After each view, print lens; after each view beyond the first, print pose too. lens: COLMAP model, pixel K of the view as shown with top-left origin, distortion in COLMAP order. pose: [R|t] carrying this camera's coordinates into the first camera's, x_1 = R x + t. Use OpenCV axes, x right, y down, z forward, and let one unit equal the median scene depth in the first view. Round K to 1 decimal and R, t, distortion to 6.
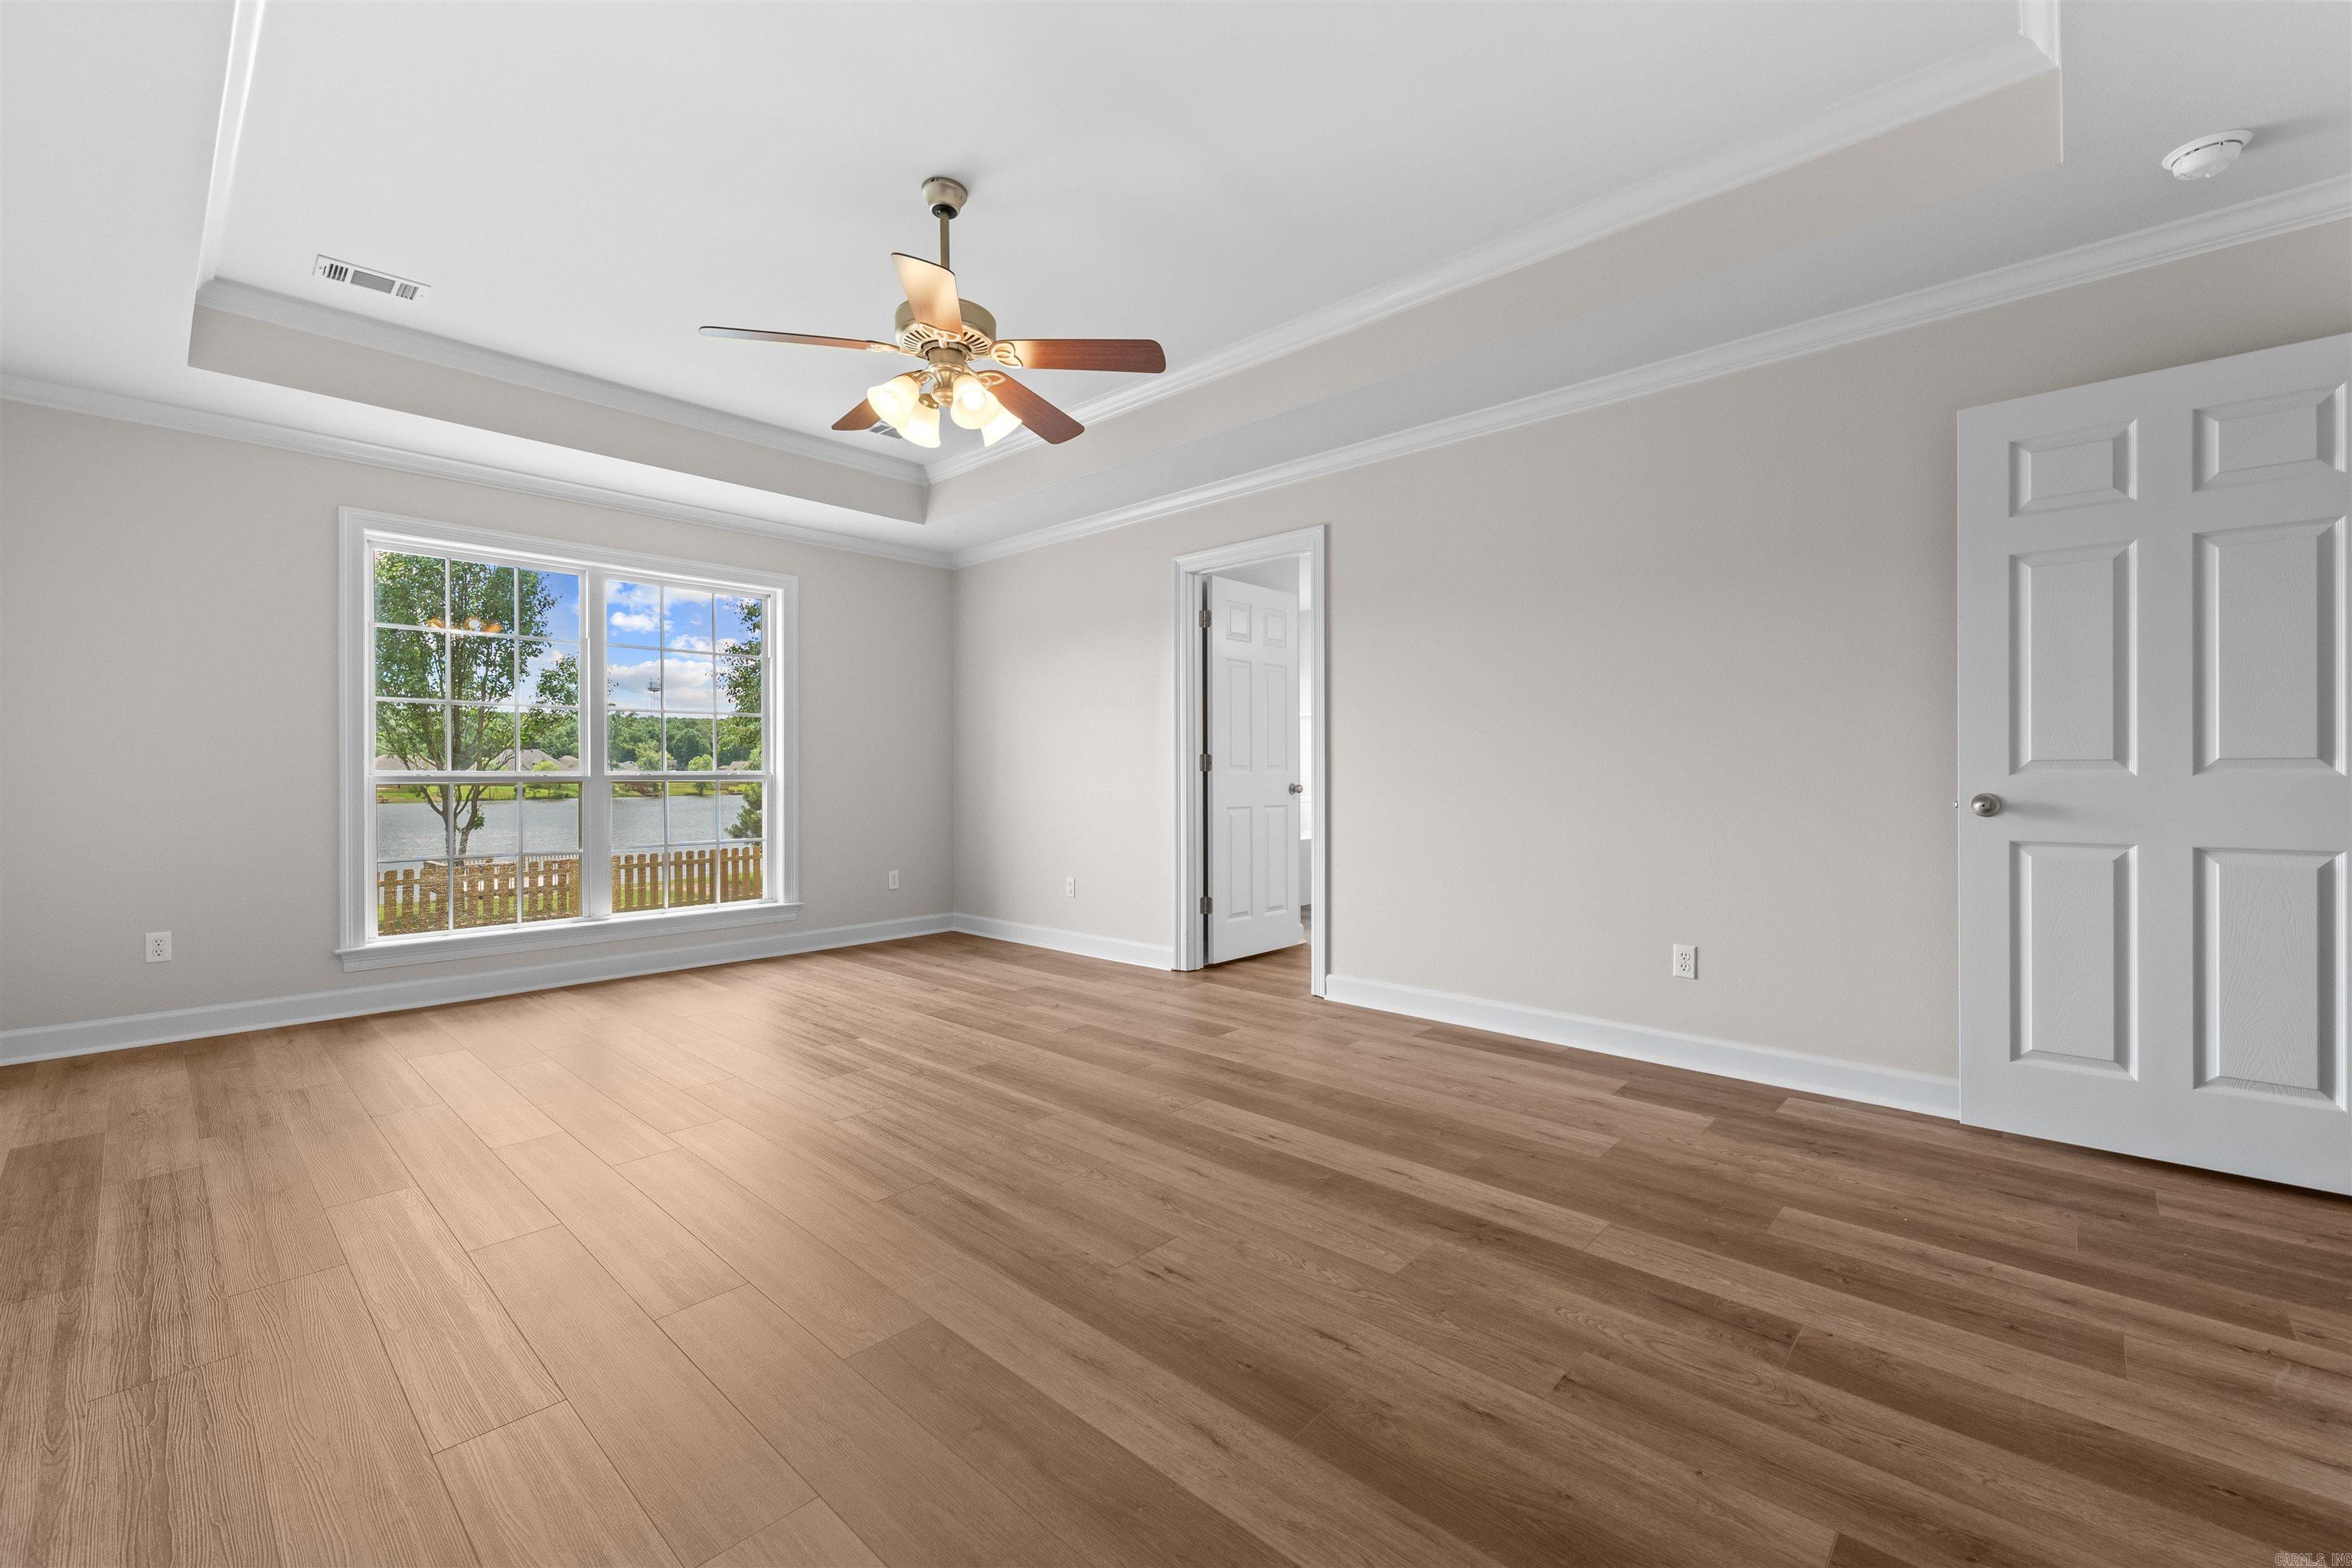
lens RADIAL K [[951.5, 0, 1171.0], [0, 951.5, 769.8], [0, 0, 1]] dist [0.010891, -0.004573]
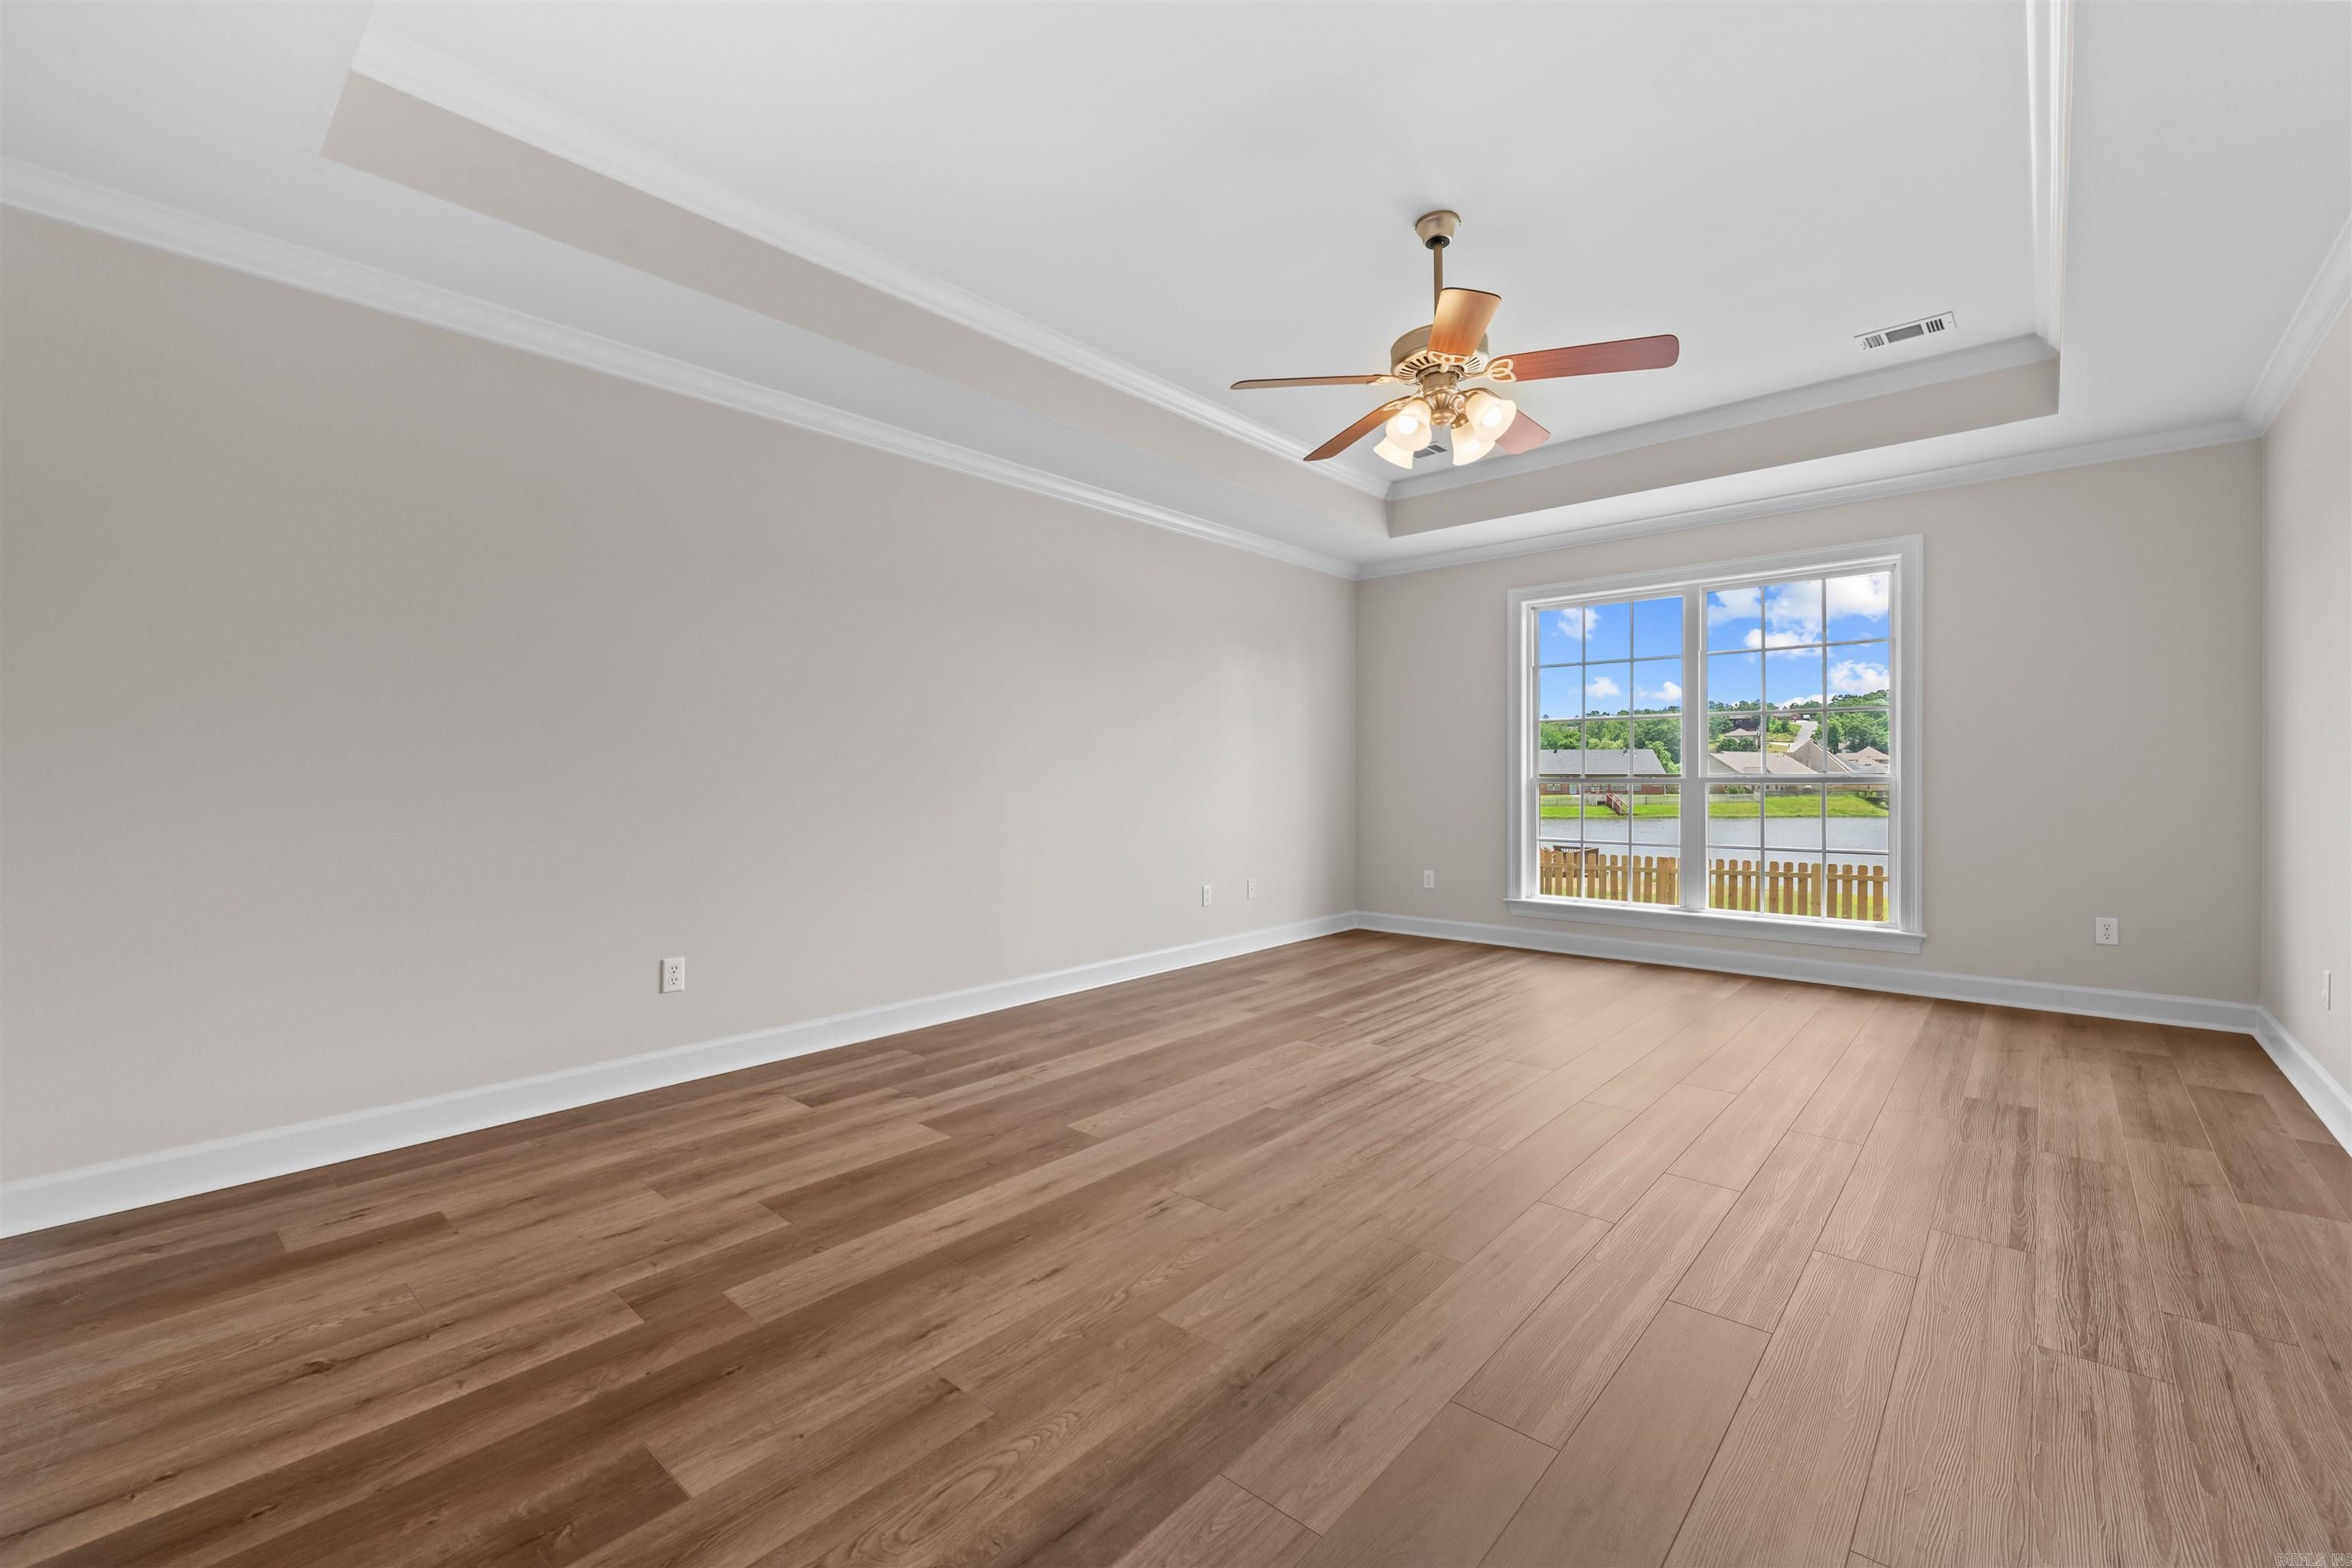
lens RADIAL K [[951.5, 0, 1171.0], [0, 951.5, 769.8], [0, 0, 1]] dist [0.010891, -0.004573]
pose [[0.037744, -0.004465, -0.999277, 1.161760], [-0.000428, 0.999990, -0.004484, 0.001670], [0.999287, 0.000597, 0.037741, 0.976764]]
